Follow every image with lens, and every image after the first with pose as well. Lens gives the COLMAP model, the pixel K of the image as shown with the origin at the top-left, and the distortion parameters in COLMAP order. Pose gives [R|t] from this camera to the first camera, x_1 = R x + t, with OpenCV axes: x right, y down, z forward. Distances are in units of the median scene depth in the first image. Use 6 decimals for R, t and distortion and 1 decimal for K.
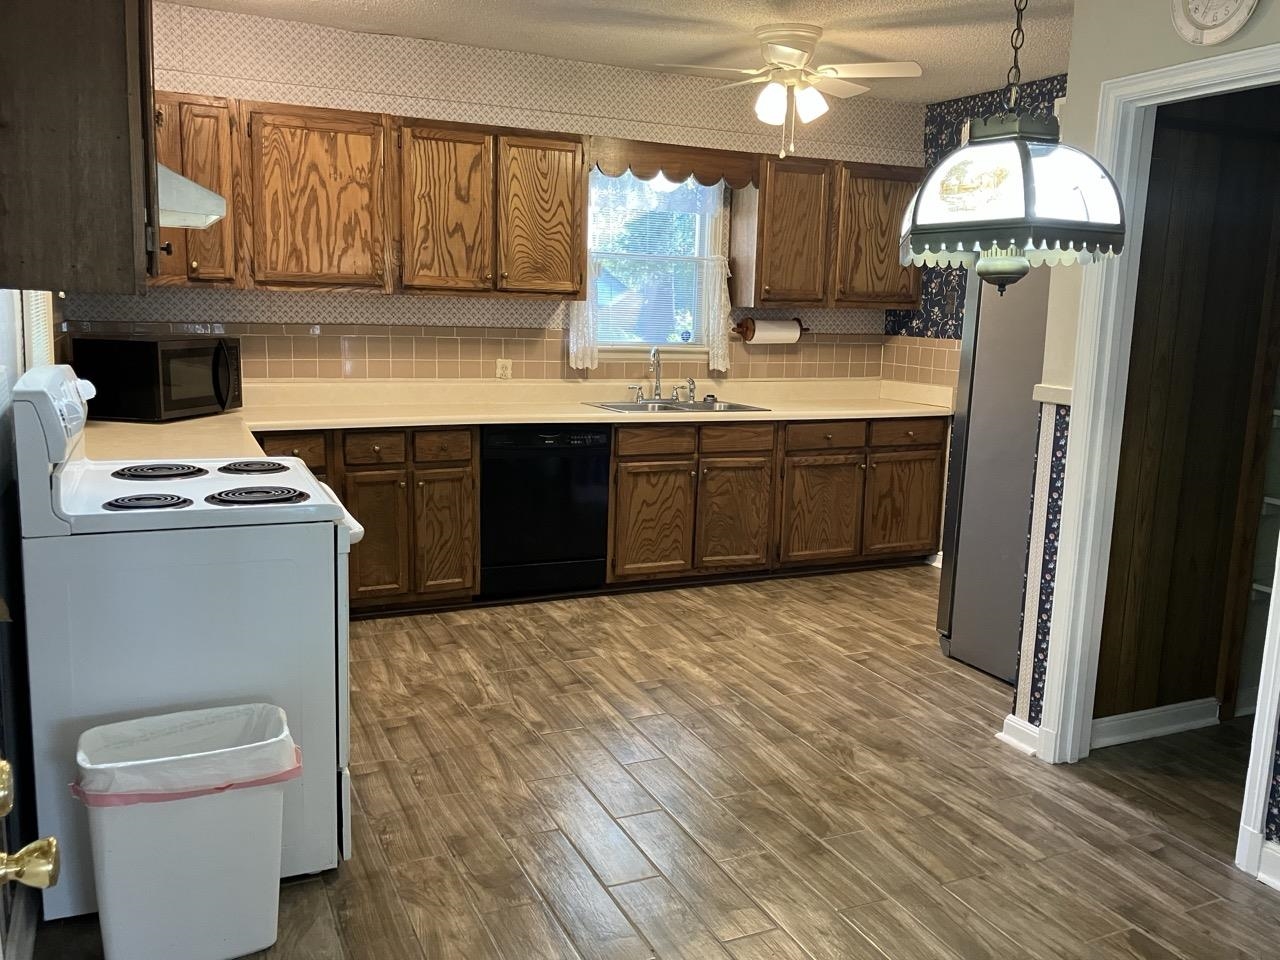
lens RADIAL K [[1055.2, 0, 640.0], [0, 1055.2, 480.3], [0, 0, 1]] dist [0.014977, -0.014741]
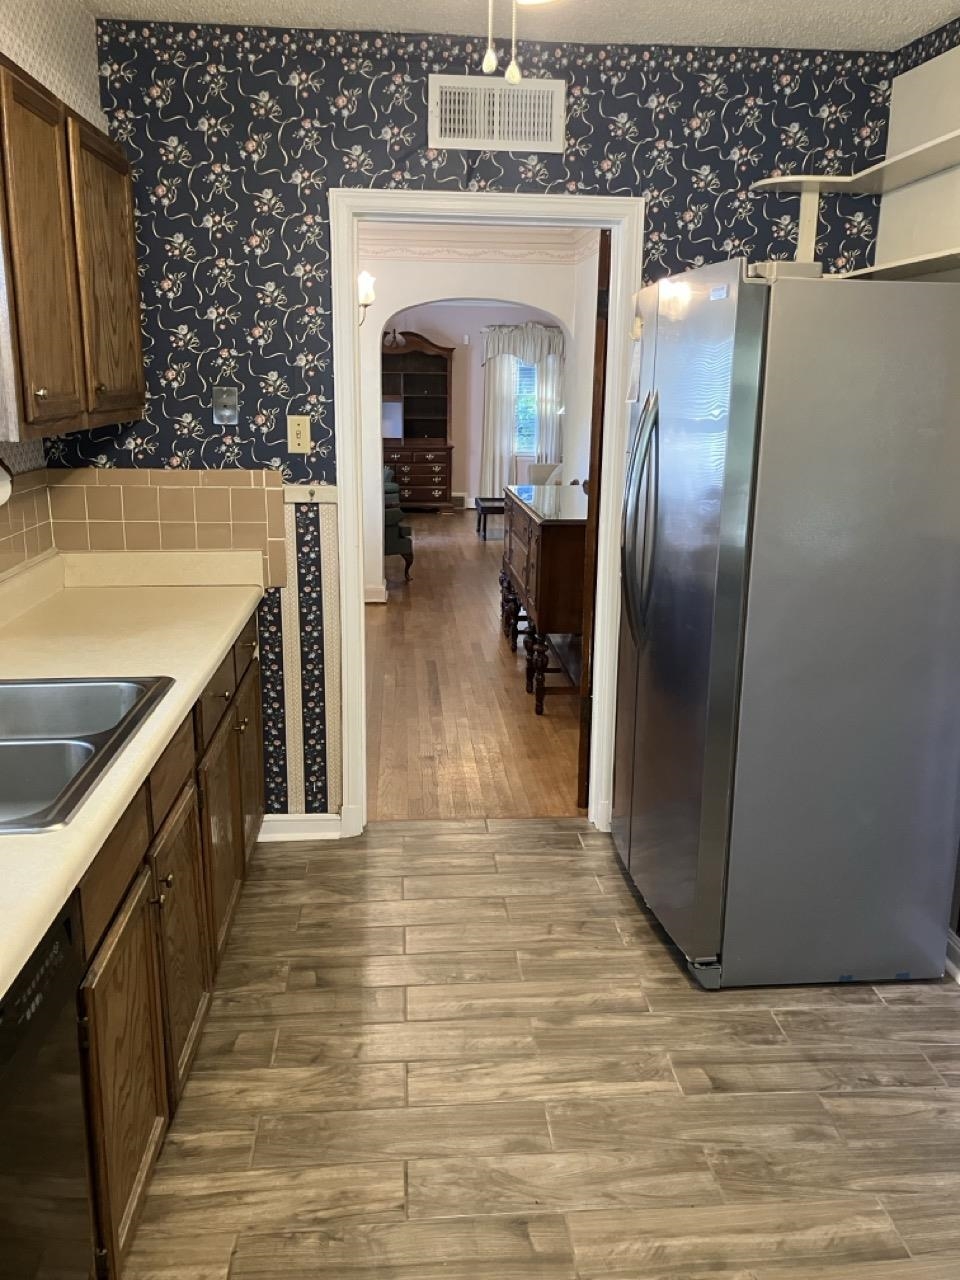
lens RADIAL K [[1055.2, 0, 483.9], [0, 1055.2, 636.9], [0, 0, 1]] dist [0.014977, -0.014741]
pose [[0.334310, -0.250184, 0.908650, -0.261339], [0.151913, 0.965820, 0.210034, -0.180488], [-0.930139, 0.067820, 0.360889, 0.828376]]
